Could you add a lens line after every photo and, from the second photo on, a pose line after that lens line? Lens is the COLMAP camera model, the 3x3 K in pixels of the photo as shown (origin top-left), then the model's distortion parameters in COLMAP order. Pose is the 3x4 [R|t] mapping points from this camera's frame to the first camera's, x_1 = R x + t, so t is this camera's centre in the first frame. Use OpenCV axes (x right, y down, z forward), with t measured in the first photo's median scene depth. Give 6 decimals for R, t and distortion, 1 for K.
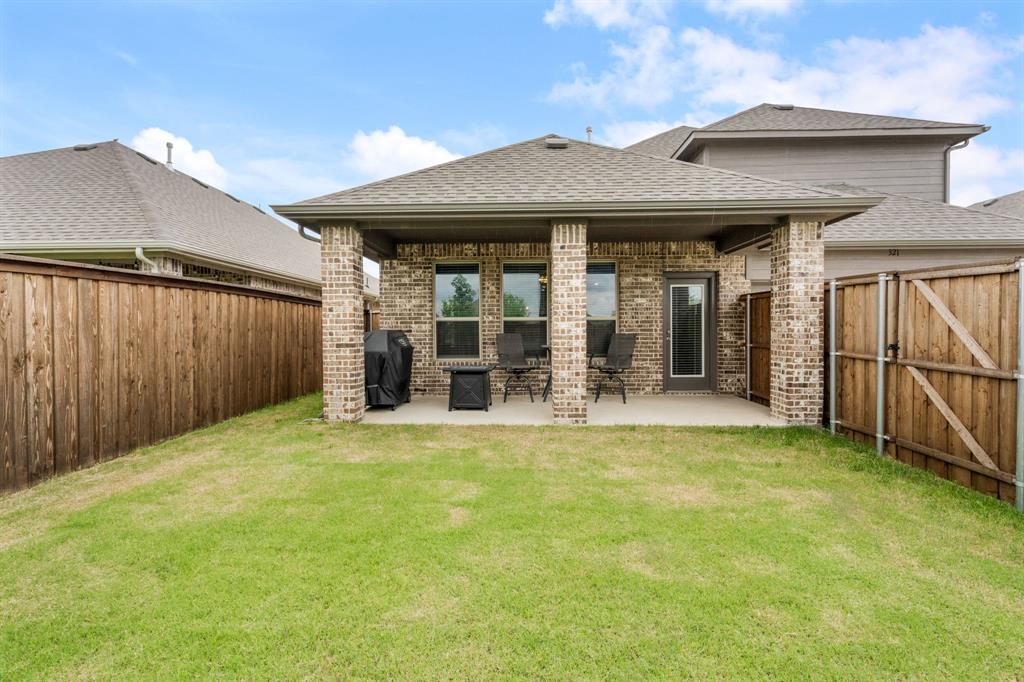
lens RADIAL K [[465.0, 0, 513.2], [0, 465.0, 338.3], [0, 0, 1]] dist [0.001858, 0.001242]
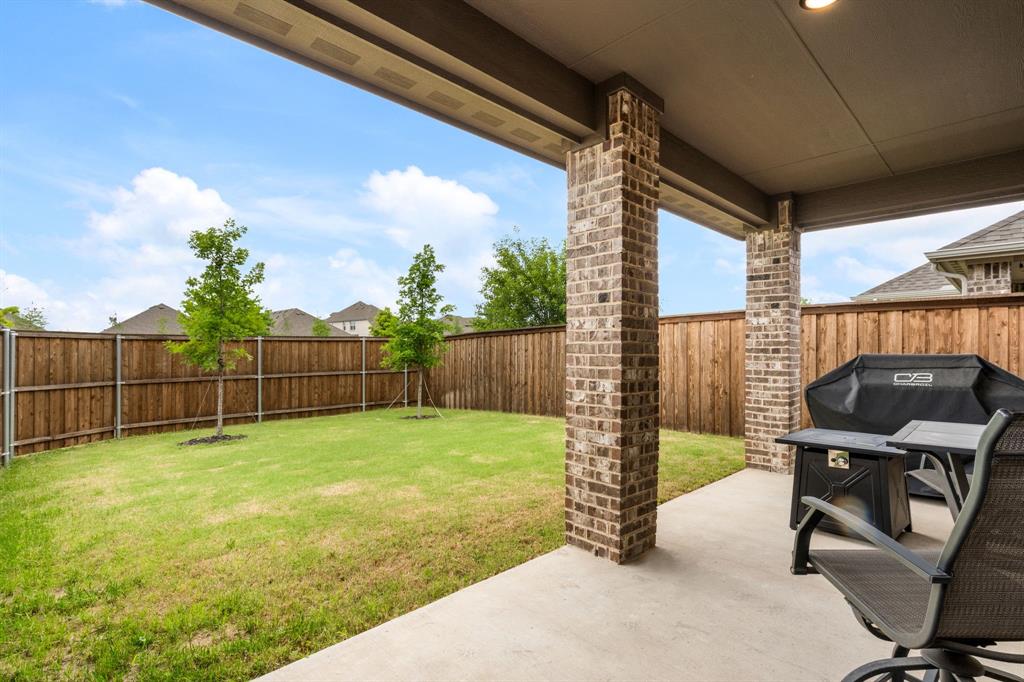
lens RADIAL K [[465.0, 0, 513.2], [0, 465.0, 338.3], [0, 0, 1]] dist [0.001858, 0.001242]
pose [[-0.709081, -0.011019, -0.705041, 0.733539], [-0.010214, 0.999933, -0.005355, -0.051411], [0.705053, 0.003405, -0.709146, 1.739095]]
